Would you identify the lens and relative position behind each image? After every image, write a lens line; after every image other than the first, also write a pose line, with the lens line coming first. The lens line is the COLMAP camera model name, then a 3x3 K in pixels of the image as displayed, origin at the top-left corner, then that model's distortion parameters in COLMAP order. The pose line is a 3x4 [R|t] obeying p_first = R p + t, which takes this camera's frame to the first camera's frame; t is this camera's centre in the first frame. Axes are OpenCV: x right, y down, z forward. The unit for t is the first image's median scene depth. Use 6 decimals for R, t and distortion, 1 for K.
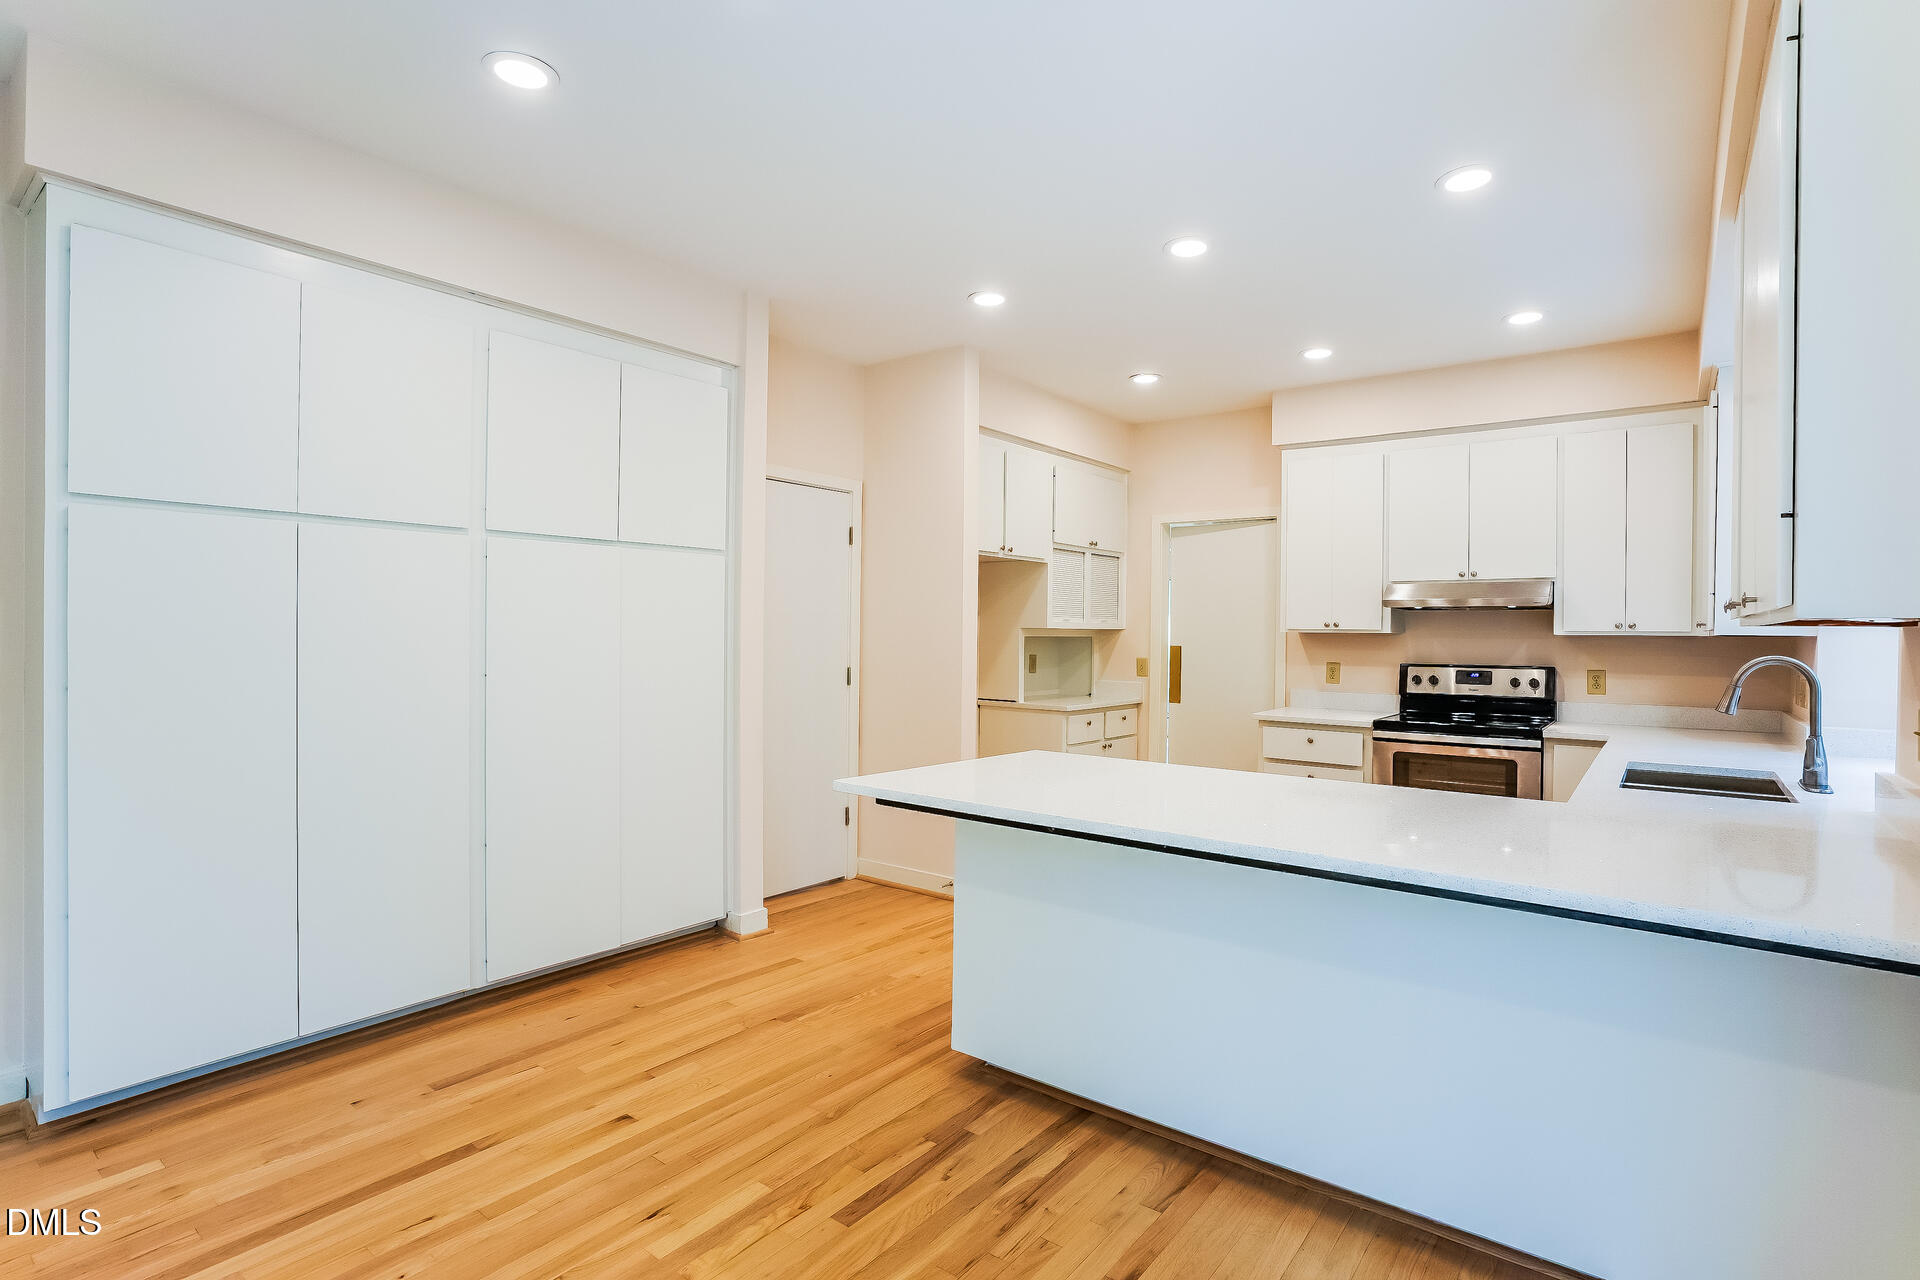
lens RADIAL K [[951.5, 0, 946.6], [0, 951.5, 637.8], [0, 0, 1]] dist [-0.004642, 0.003337]
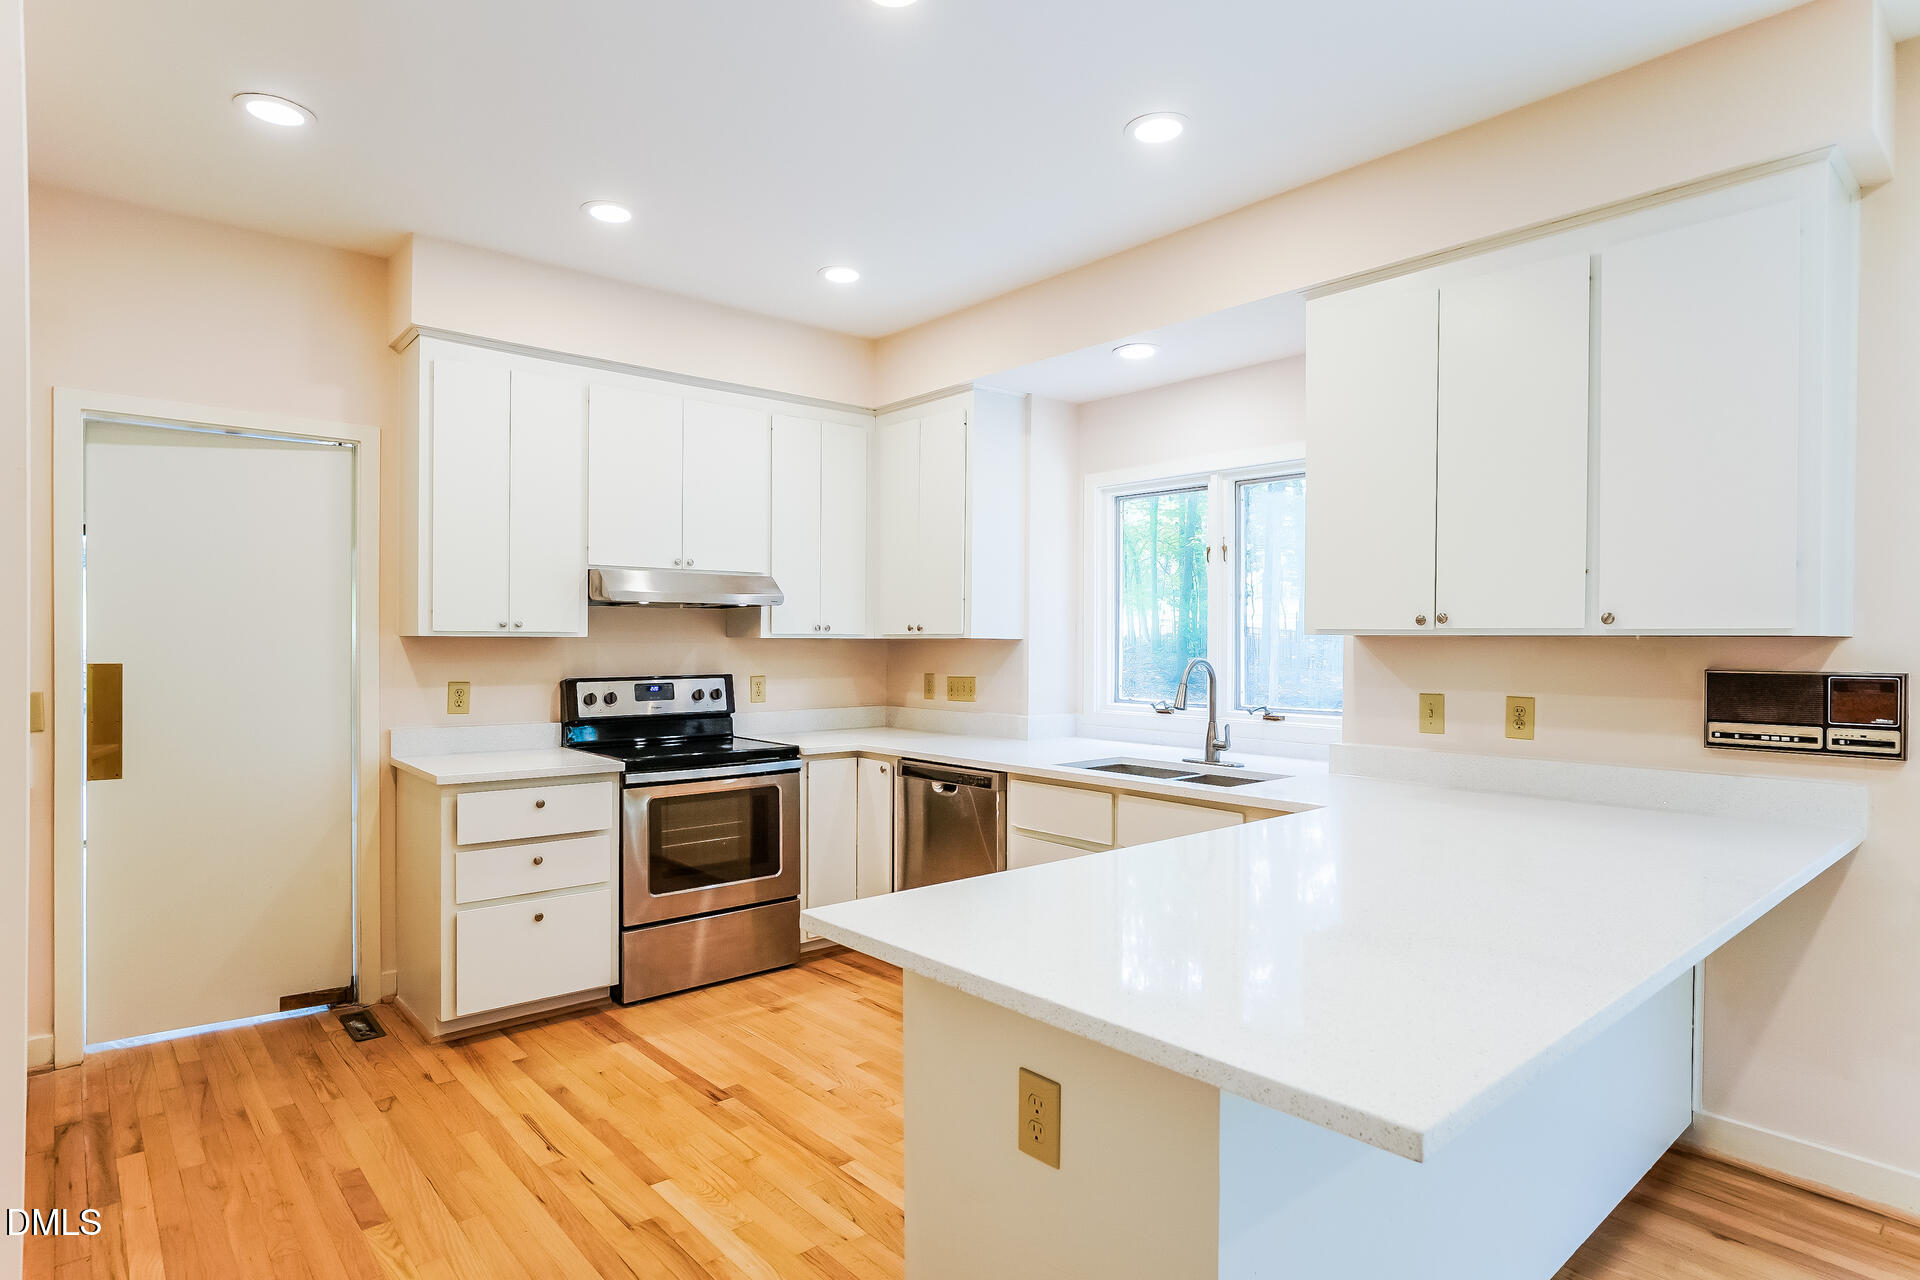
lens RADIAL K [[1027.7, 0, 952.8], [0, 1027.7, 642.9], [0, 0, 1]] dist [0.002387, 0.000868]
pose [[0.175614, -0.010162, 0.984407, -0.266739], [0.006041, 0.999939, 0.009245, -0.006431], [-0.984440, 0.004324, 0.175665, 0.620956]]
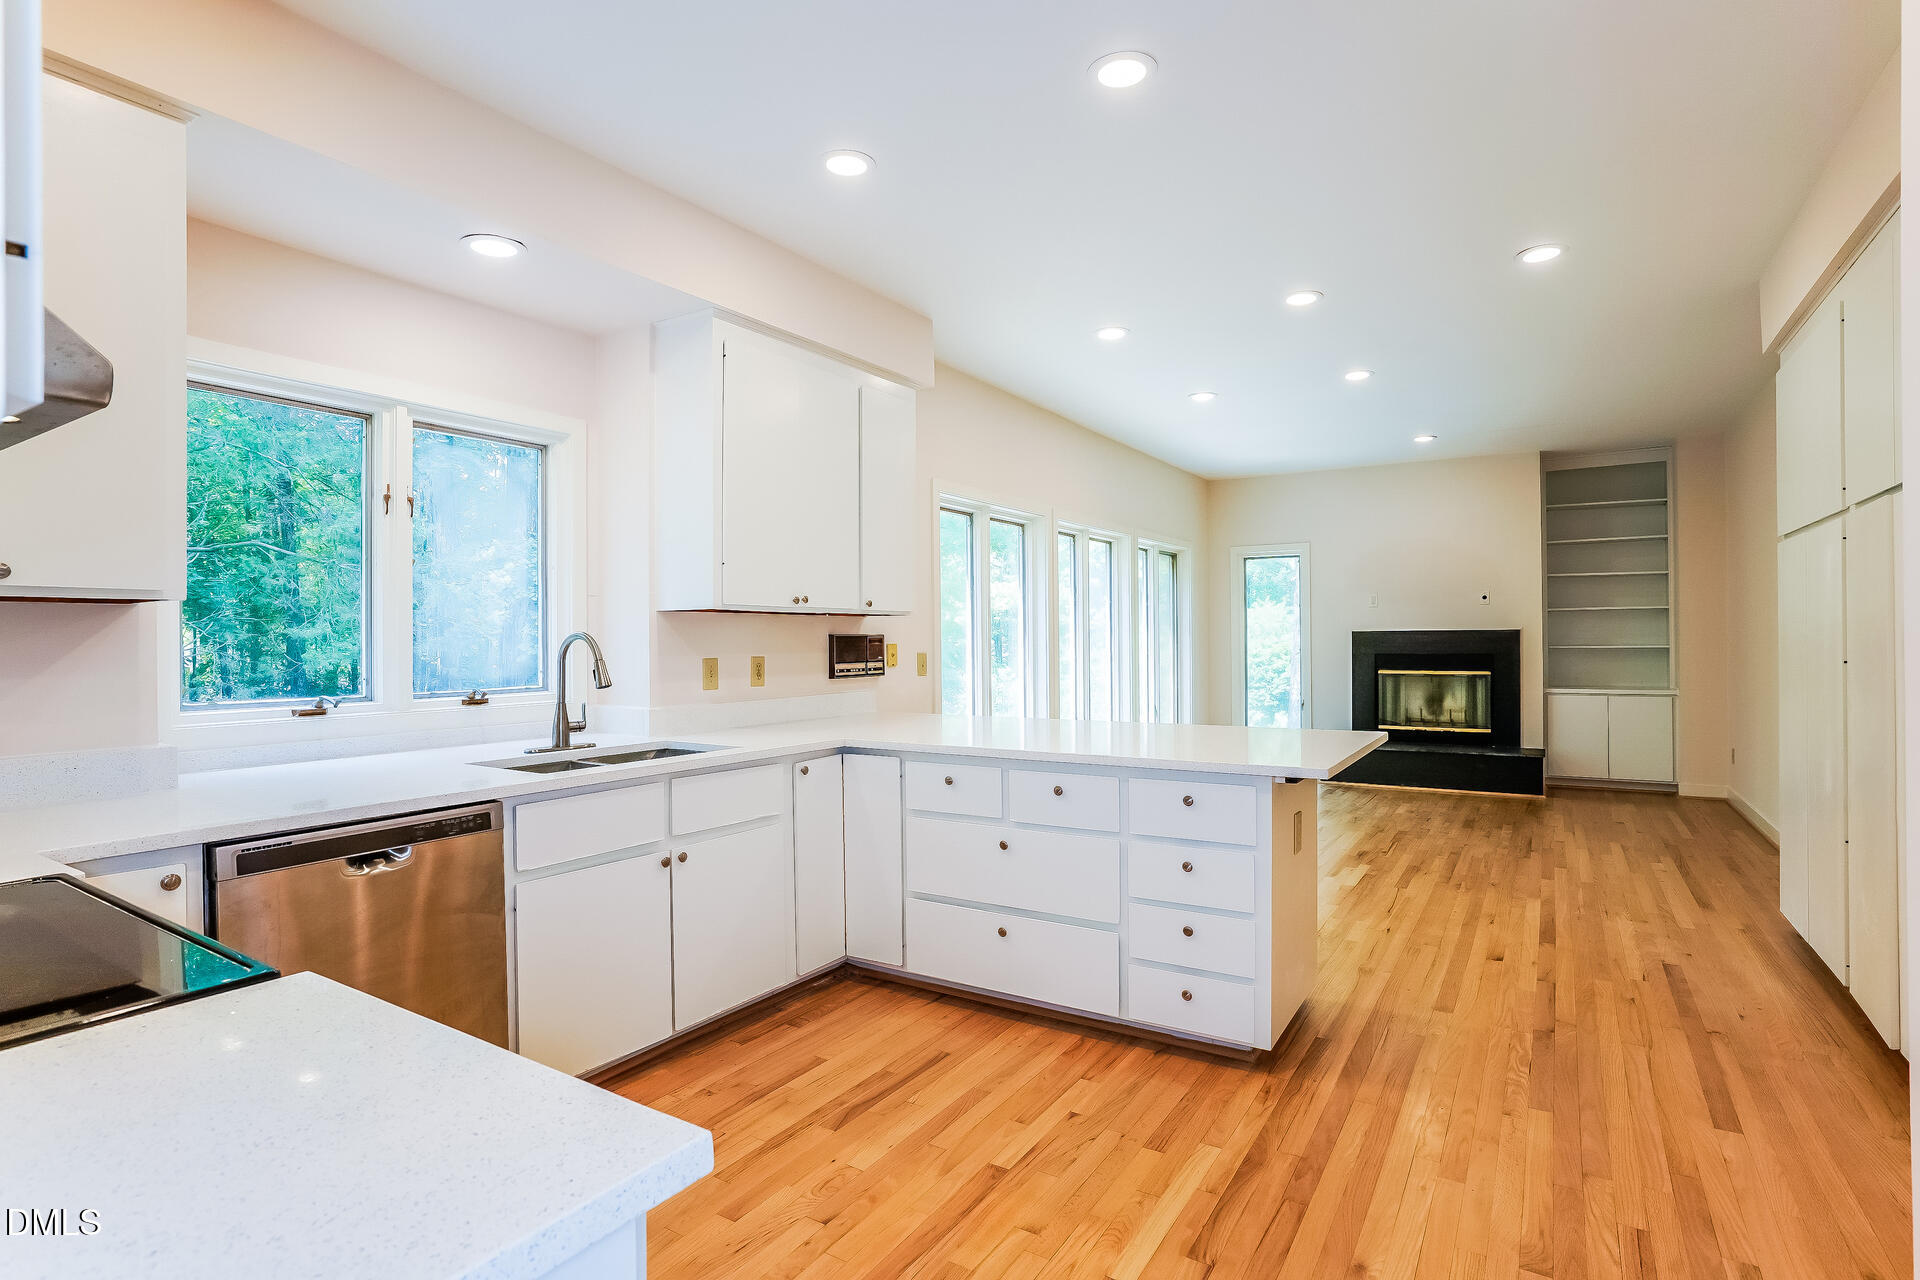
lens RADIAL K [[951.5, 0, 957.0], [0, 951.5, 630.4], [0, 0, 1]] dist [-0.004642, 0.003337]
pose [[-0.994009, -0.006279, -0.109121, 0.331596], [-0.006301, 0.999980, -0.000141, 0.010319], [0.109120, 0.000547, -0.994028, 1.237605]]
